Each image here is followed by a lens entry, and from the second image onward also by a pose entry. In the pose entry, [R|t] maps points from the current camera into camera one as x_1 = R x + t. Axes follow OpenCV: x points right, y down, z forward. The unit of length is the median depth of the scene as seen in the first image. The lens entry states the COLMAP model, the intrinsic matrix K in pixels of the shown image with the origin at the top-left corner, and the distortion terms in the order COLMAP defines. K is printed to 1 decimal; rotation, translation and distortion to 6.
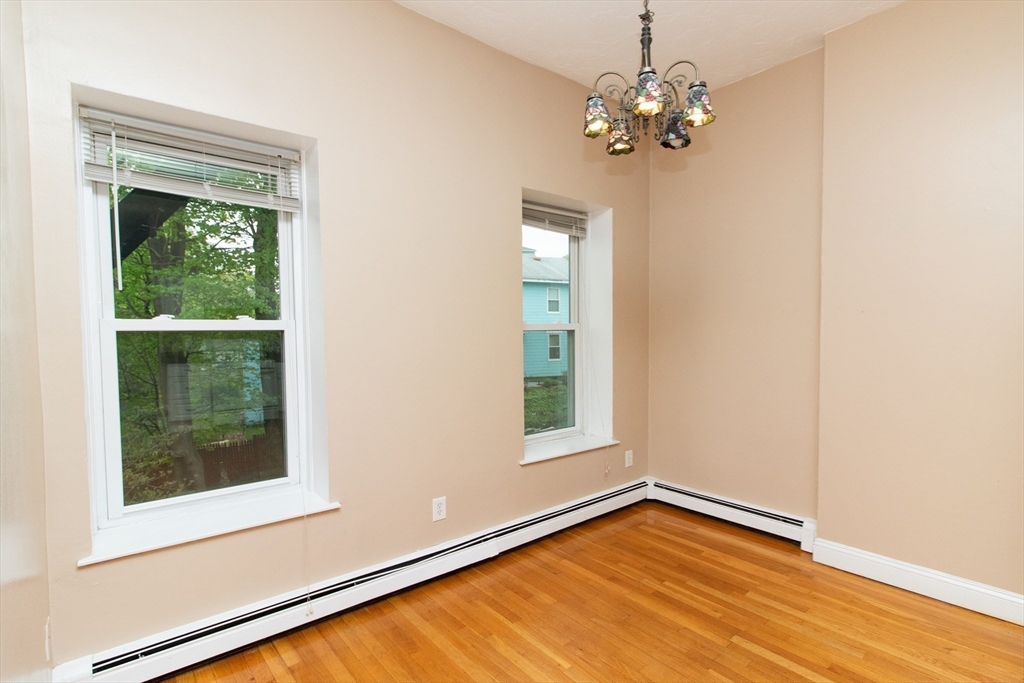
lens RADIAL K [[492.7, 0, 513.6], [0, 492.7, 351.0], [0, 0, 1]] dist [0.000765, 0.000147]
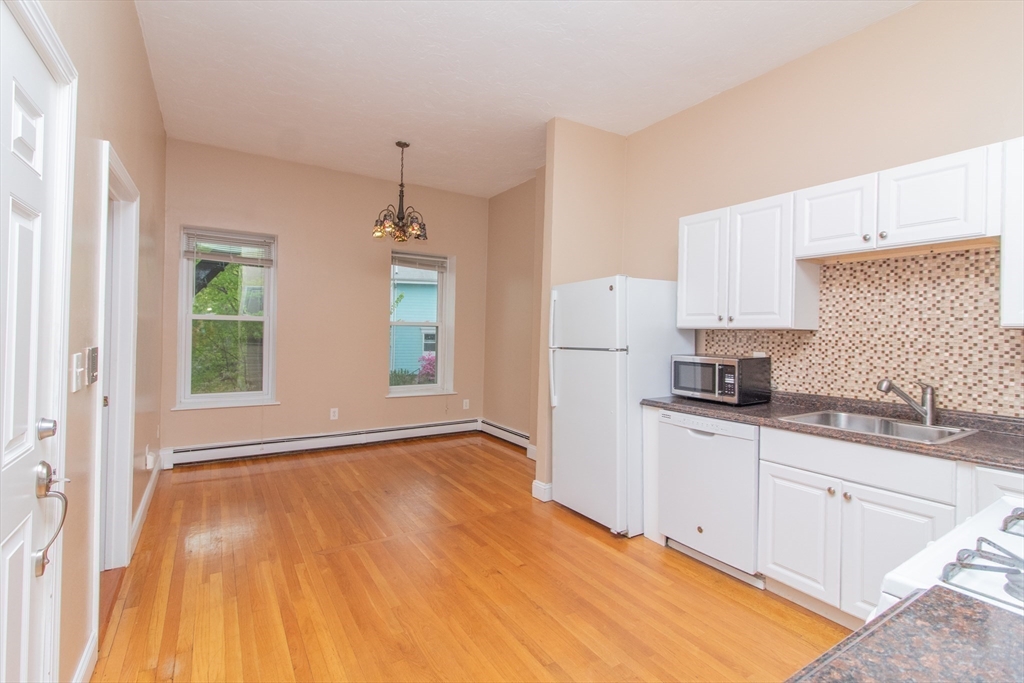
lens RADIAL K [[487.8, 0, 494.0], [0, 487.8, 333.8], [0, 0, 1]] dist [-0.000992, 0.000018]
pose [[0.981163, 0.028208, -0.191113, 0.909627], [-0.035798, 0.998697, -0.036380, 0.053480], [0.189838, 0.042536, 0.980894, -0.869464]]
